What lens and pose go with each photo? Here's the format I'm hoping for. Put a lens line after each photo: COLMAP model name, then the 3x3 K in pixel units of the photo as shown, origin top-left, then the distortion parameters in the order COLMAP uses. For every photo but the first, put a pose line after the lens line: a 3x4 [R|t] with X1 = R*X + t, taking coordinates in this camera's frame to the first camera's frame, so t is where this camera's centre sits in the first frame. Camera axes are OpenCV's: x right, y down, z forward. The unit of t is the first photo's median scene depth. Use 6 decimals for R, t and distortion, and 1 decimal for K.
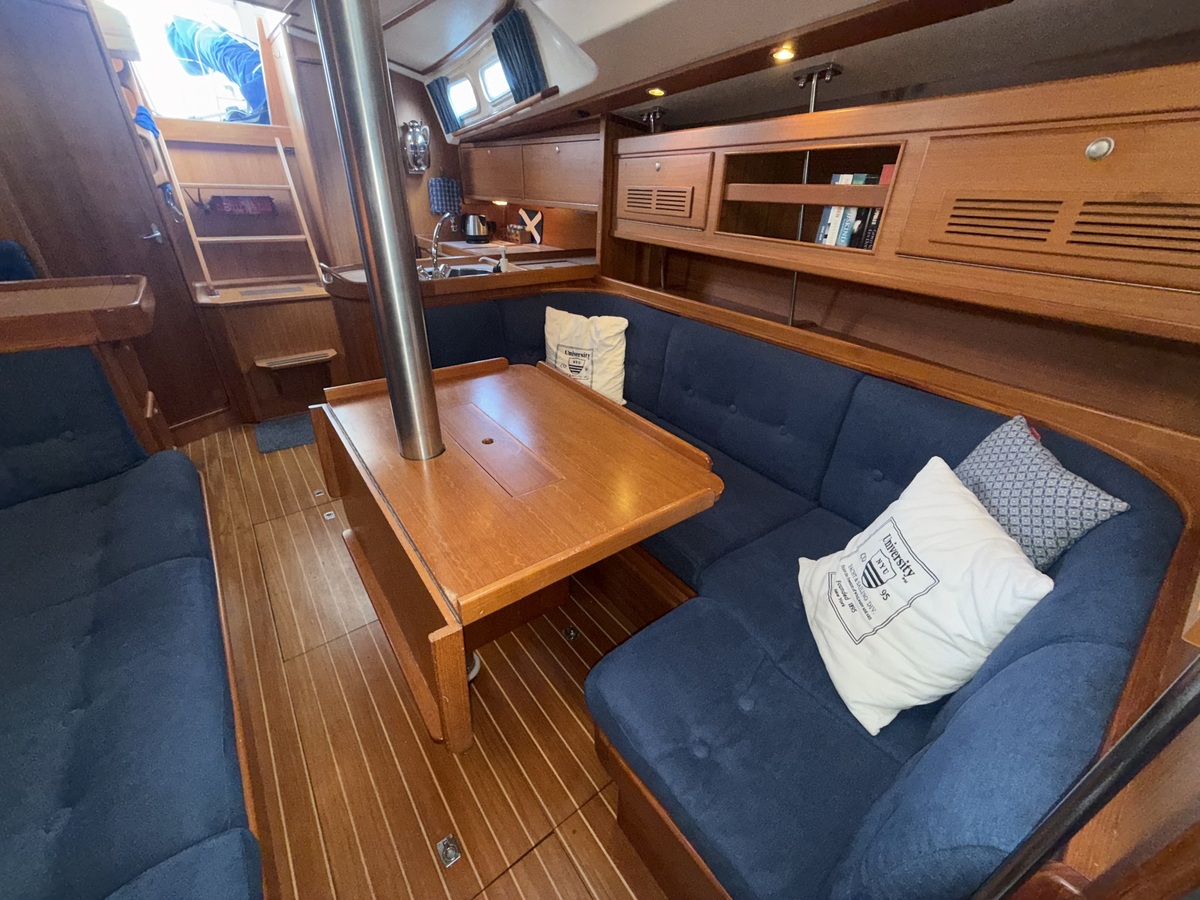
lens RADIAL K [[477.8, 0, 595.3], [0, 477.8, 449.8], [0, 0, 1]] dist [-0.000187, 0.000069]
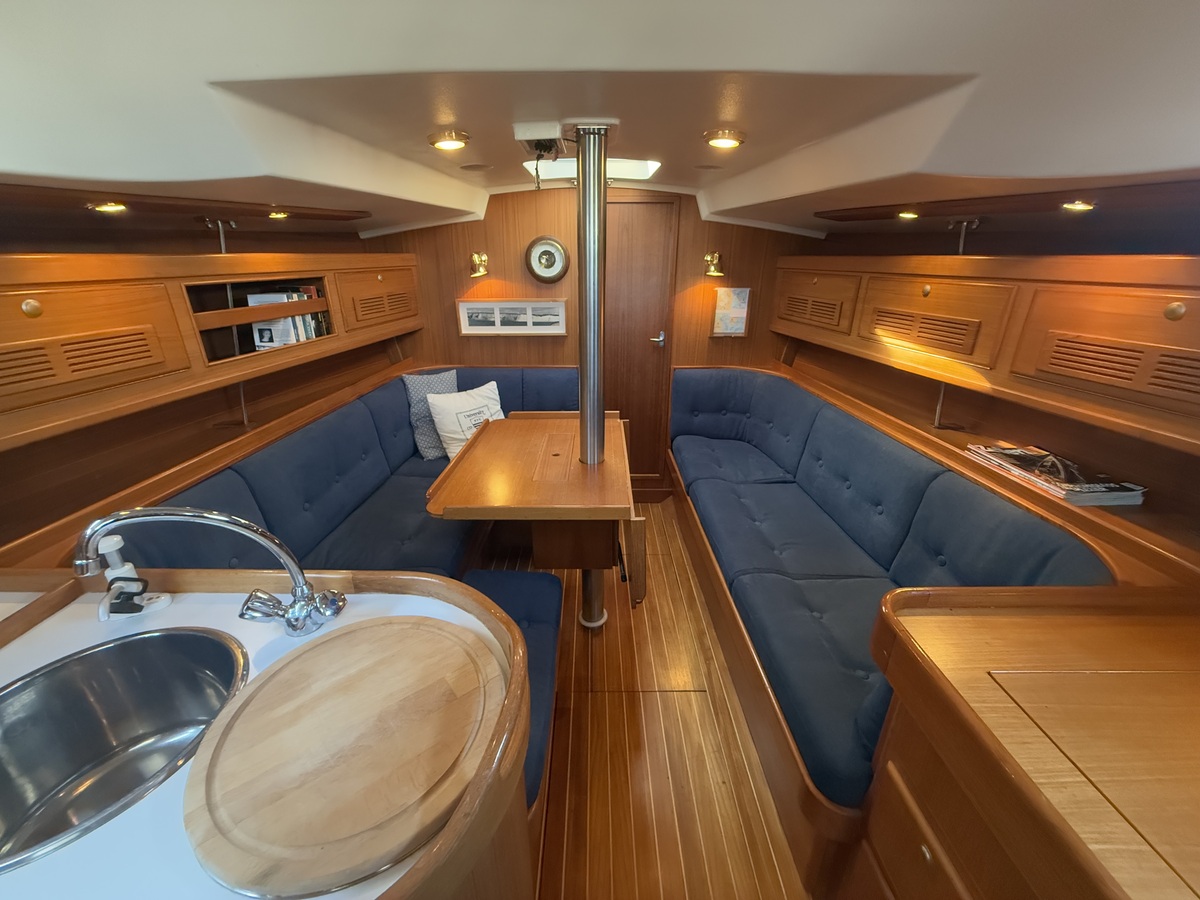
lens RADIAL K [[477.8, 0, 595.3], [0, 477.8, 449.8], [0, 0, 1]] dist [-0.000187, 0.000069]
pose [[-0.794158, -0.252645, 0.552706, -0.801100], [0.276745, 0.659360, 0.699040, -0.736282], [-0.541041, 0.708107, -0.453717, 1.075045]]
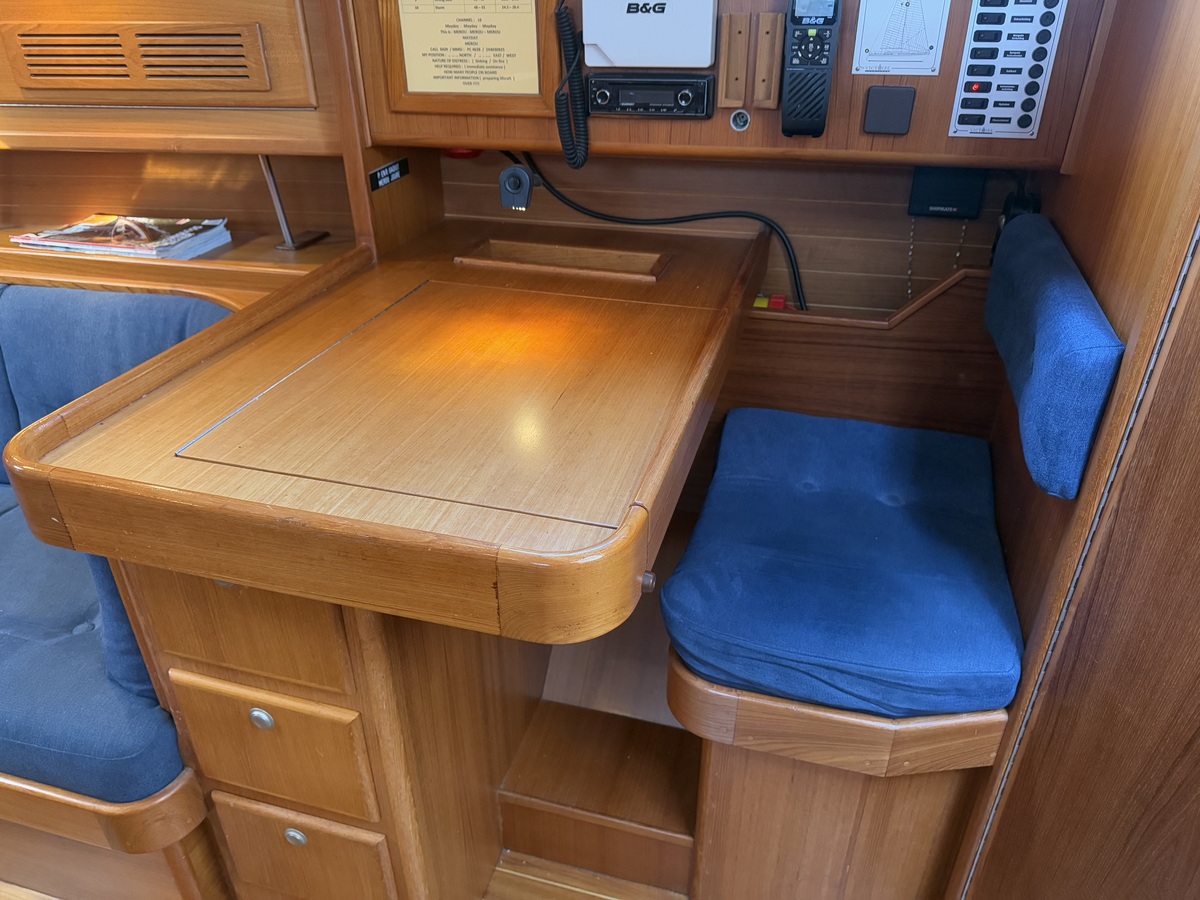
lens RADIAL K [[854.5, 0, 597.0], [0, 854.5, 454.8], [0, 0, 1]] dist [0.005234, -0.006812]
pose [[-0.807660, 0.273193, -0.522543, -0.821796], [-0.301975, 0.569522, 0.764497, -0.731673], [0.506455, 0.775249, -0.377482, 1.181162]]
